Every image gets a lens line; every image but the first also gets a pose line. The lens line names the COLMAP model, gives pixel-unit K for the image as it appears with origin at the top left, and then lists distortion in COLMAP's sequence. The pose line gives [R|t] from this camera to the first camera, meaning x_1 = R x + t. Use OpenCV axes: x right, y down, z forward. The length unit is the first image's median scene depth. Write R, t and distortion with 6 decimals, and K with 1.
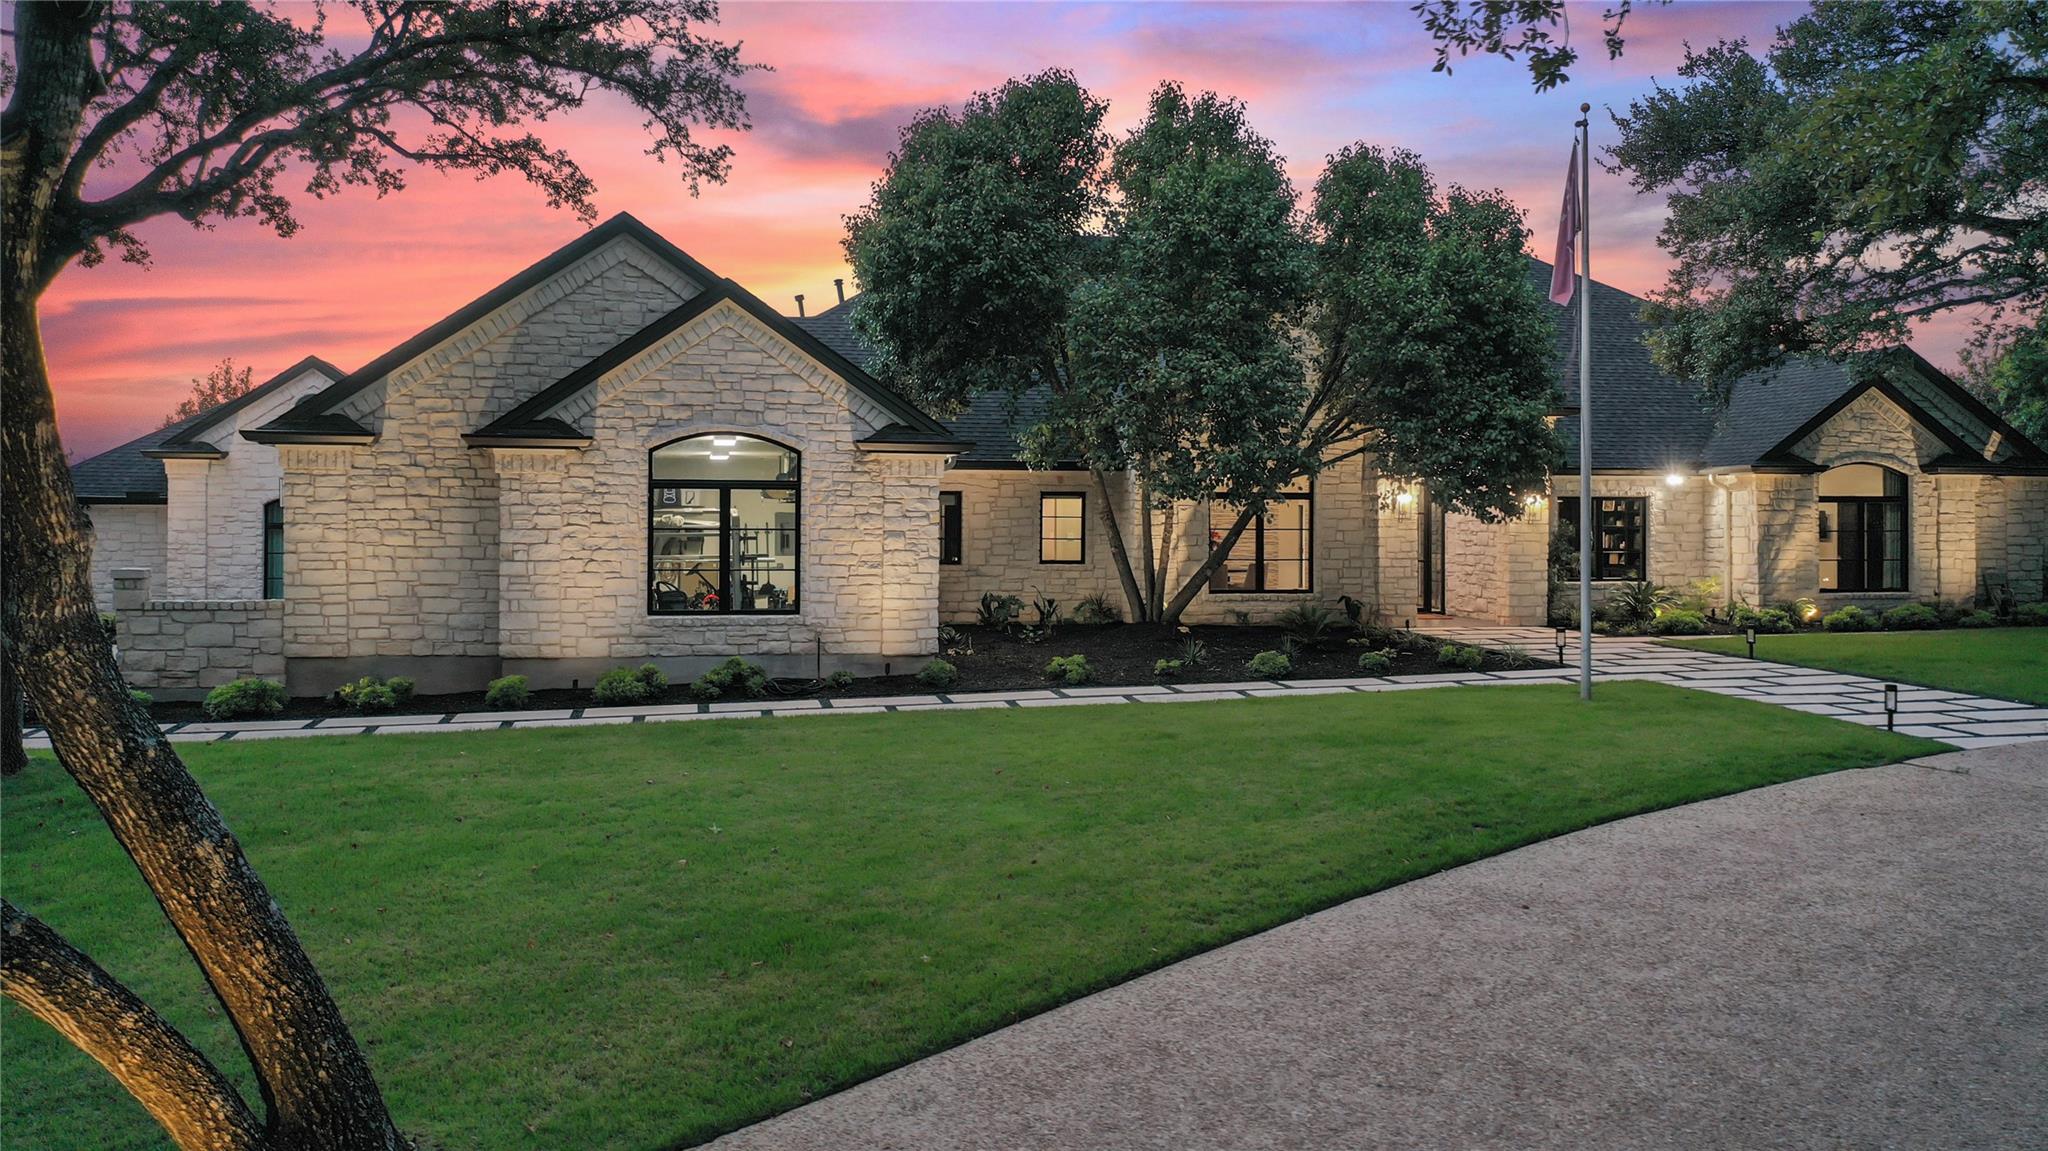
lens RADIAL K [[1713.5, 0, 1024.0], [0, 1713.5, 575.5], [0, 0, 1]] dist [0.012765, 0.005173]
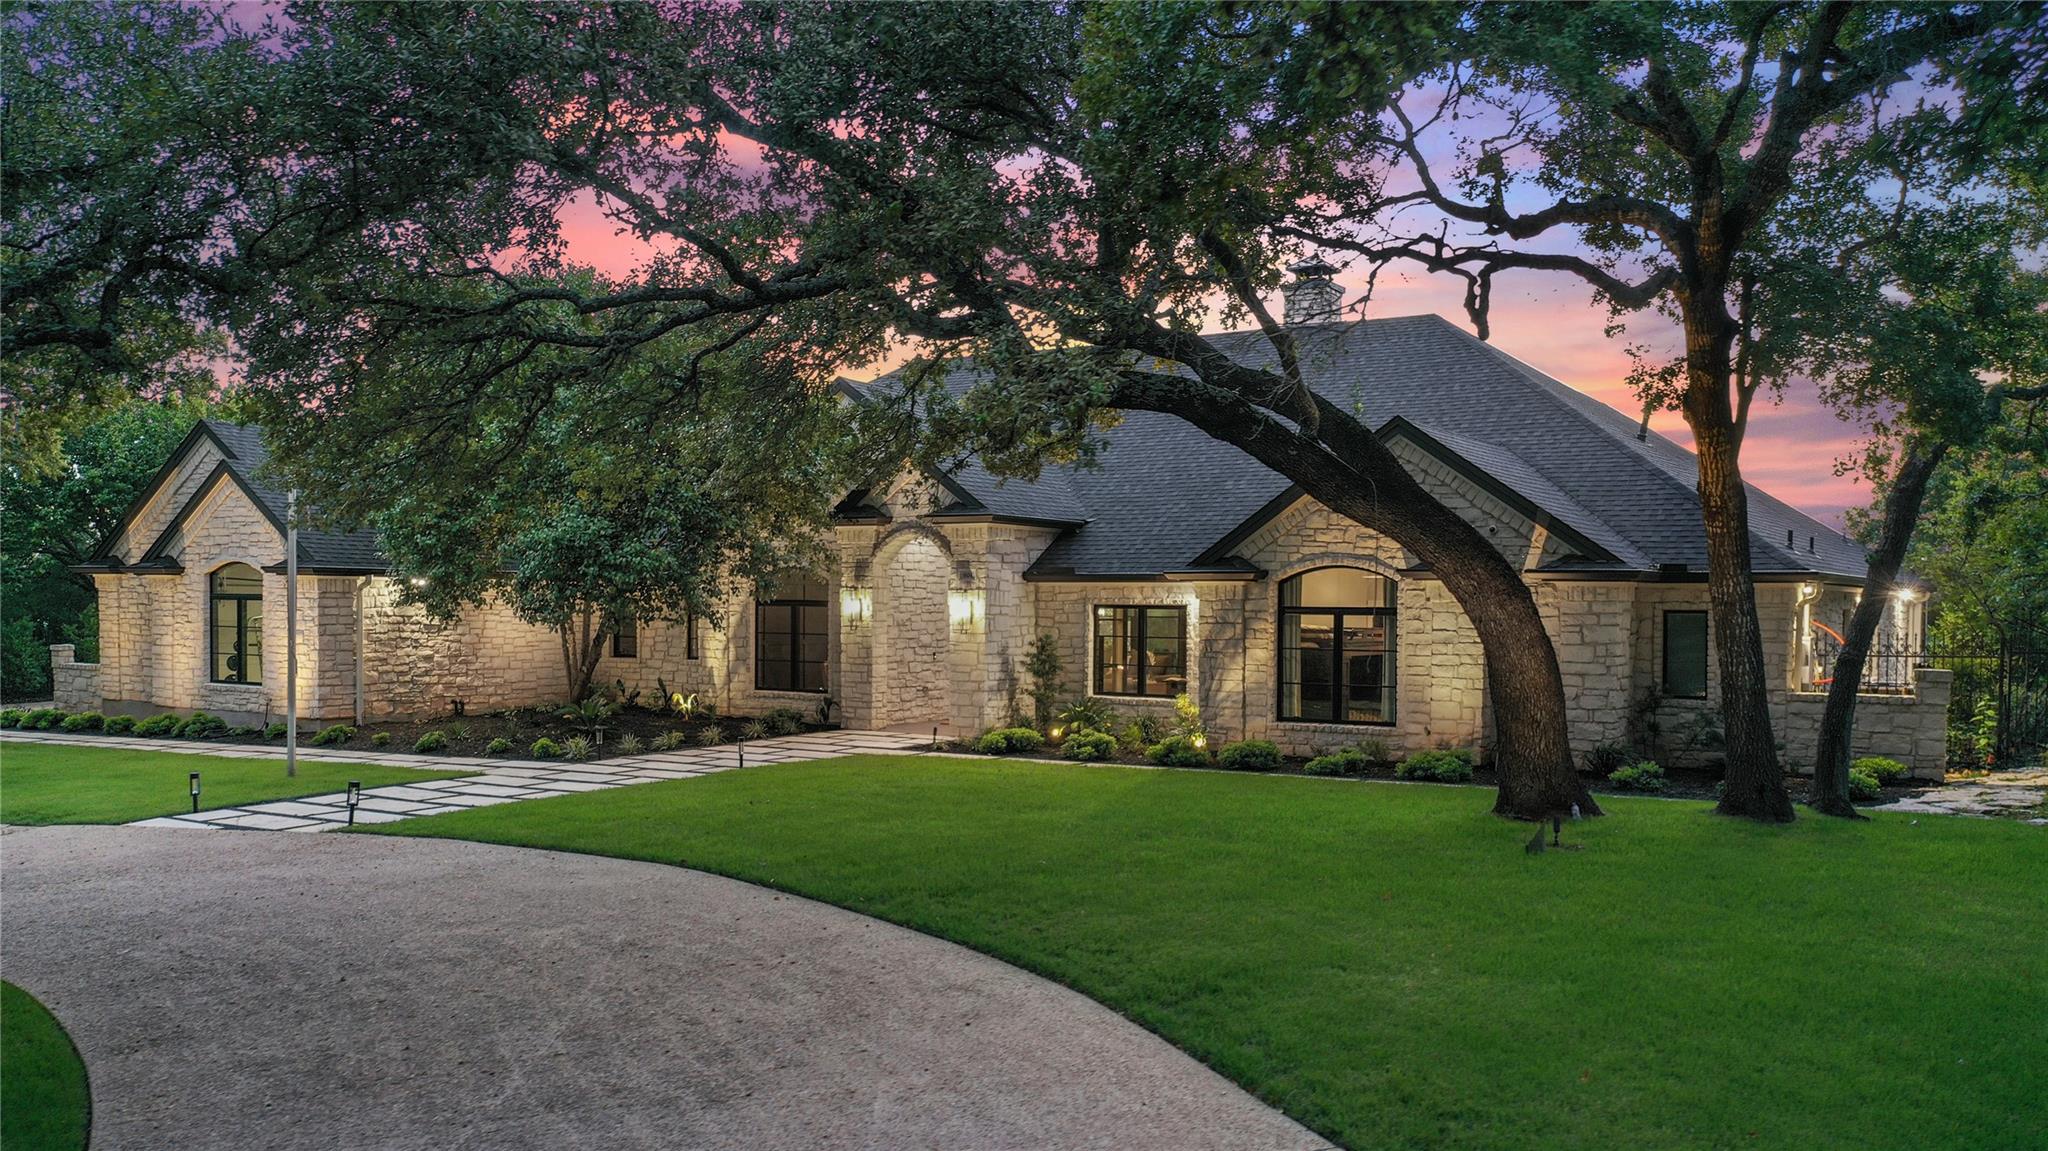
lens RADIAL K [[1688.1, 0, 1032.2], [0, 1688.1, 657.5], [0, 0, 1]] dist [0.009735, 0.009585]
pose [[0.696952, 0.028344, -0.716558, 1.356555], [-0.031215, 0.999471, 0.009174, -0.035148], [0.716438, 0.015973, 0.697467, 0.470027]]
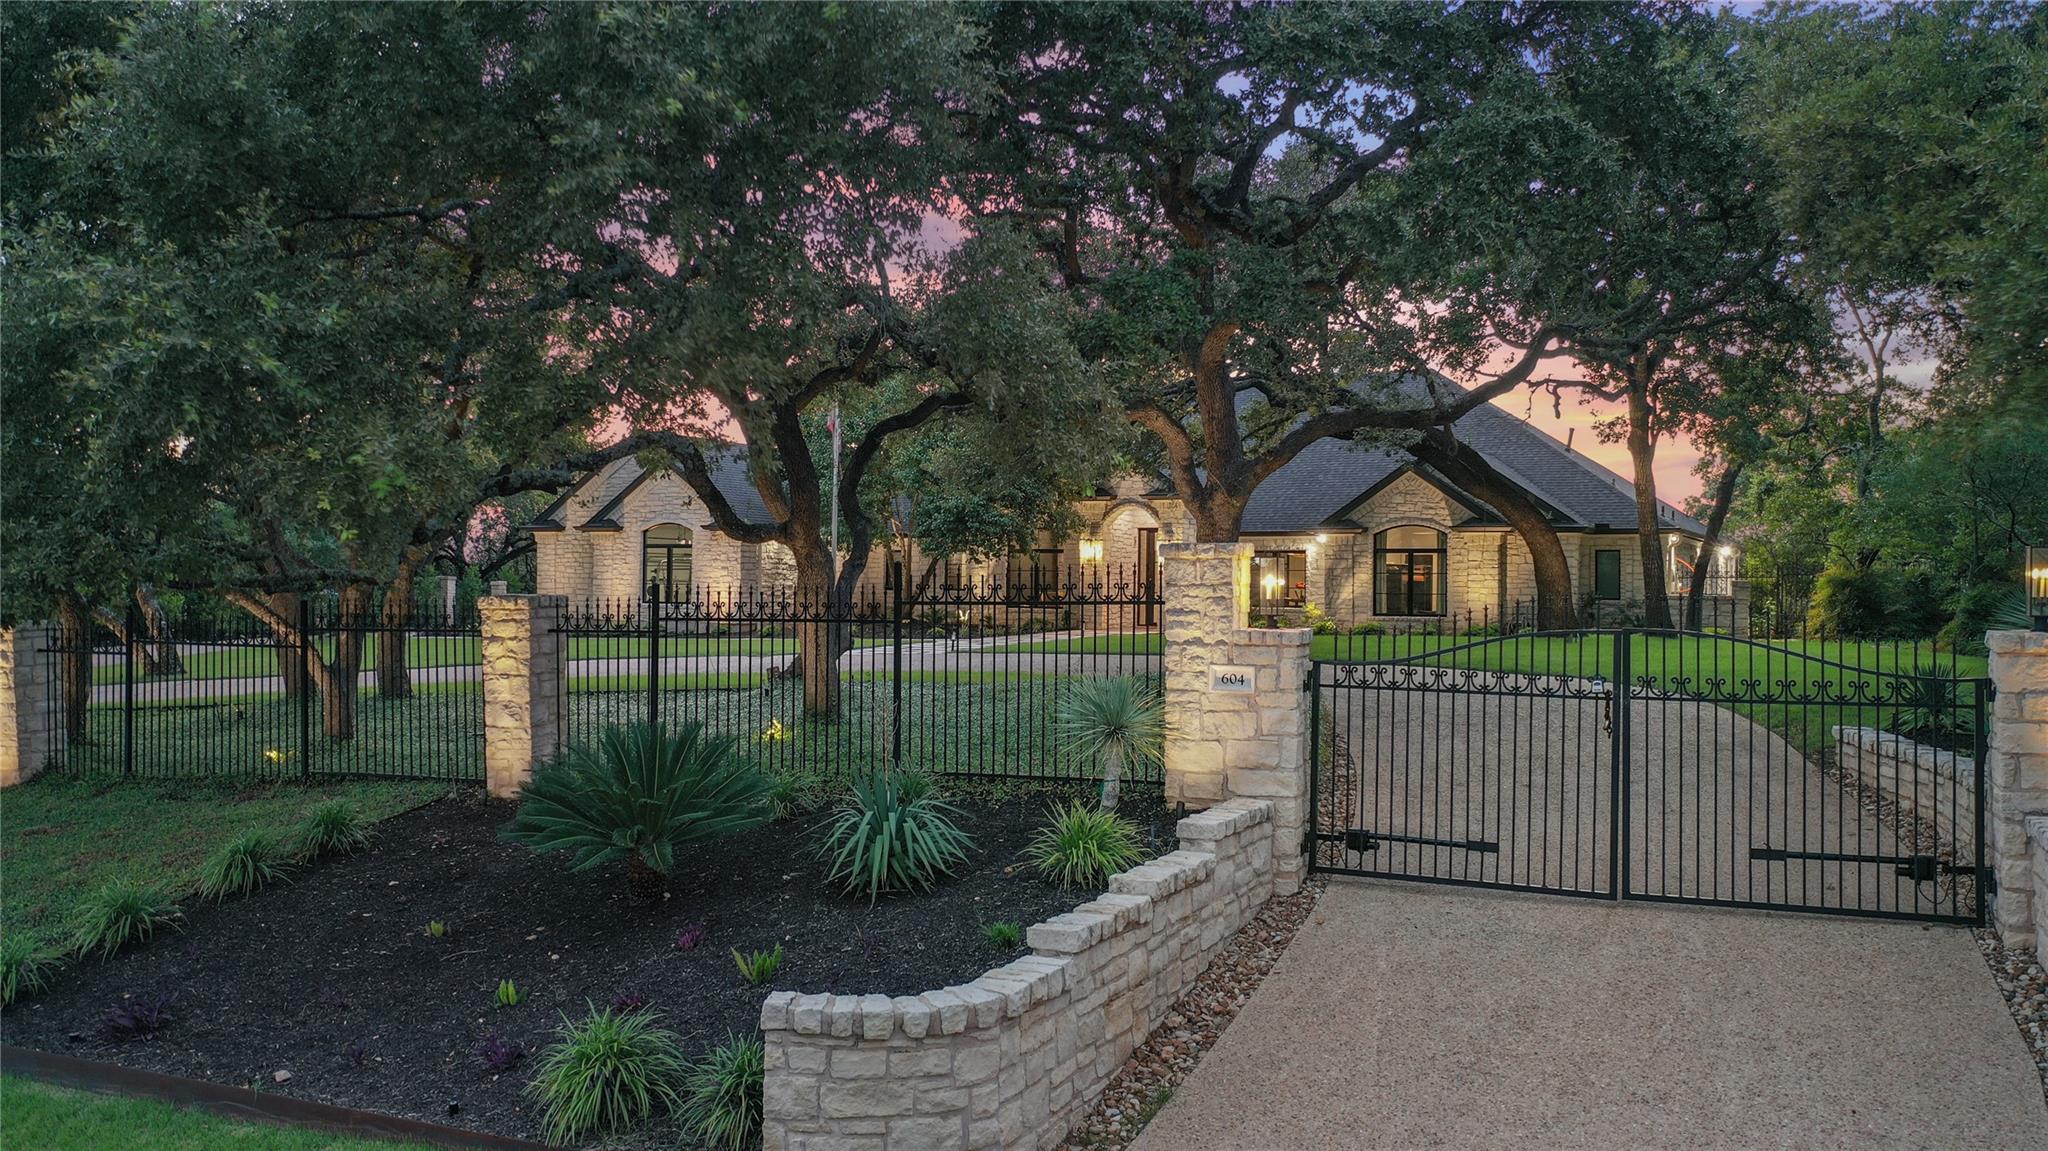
lens RADIAL K [[1668.6, 0, 1024.0], [0, 1668.6, 575.5], [0, 0, 1]] dist [-0.004460, -0.000085]
pose [[0.751395, 0.000477, -0.659853, 1.624893], [-0.031422, 0.998891, -0.035059, 0.048065], [0.659104, 0.047077, 0.750577, -0.337708]]
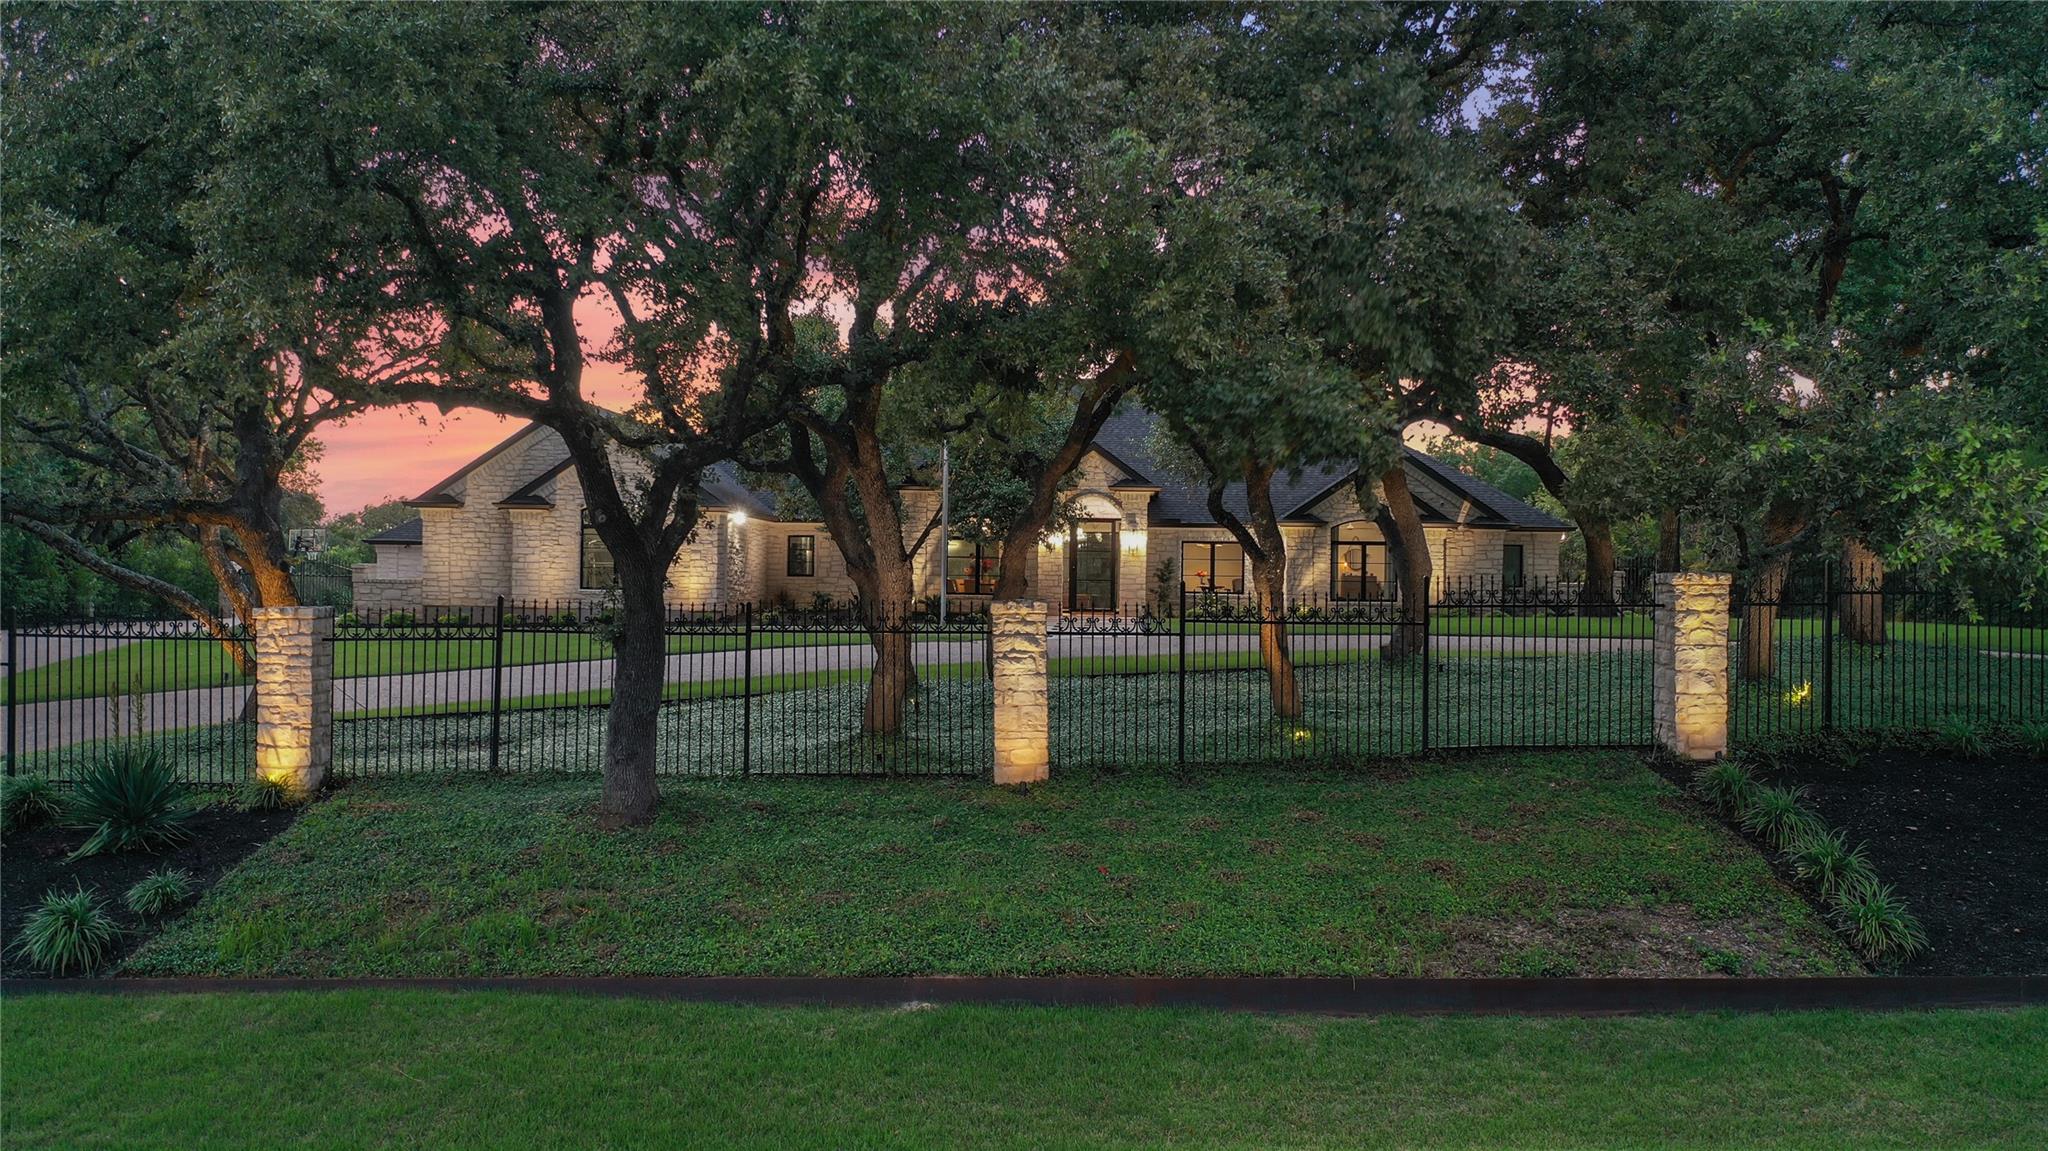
lens RADIAL K [[1668.6, 0, 1024.0], [0, 1668.6, 575.5], [0, 0, 1]] dist [-0.004460, -0.000085]
pose [[0.965901, 0.008056, -0.258786, 0.820267], [-0.019818, 0.998884, -0.042872, 0.082217], [0.258152, 0.046539, 0.964983, -0.810746]]
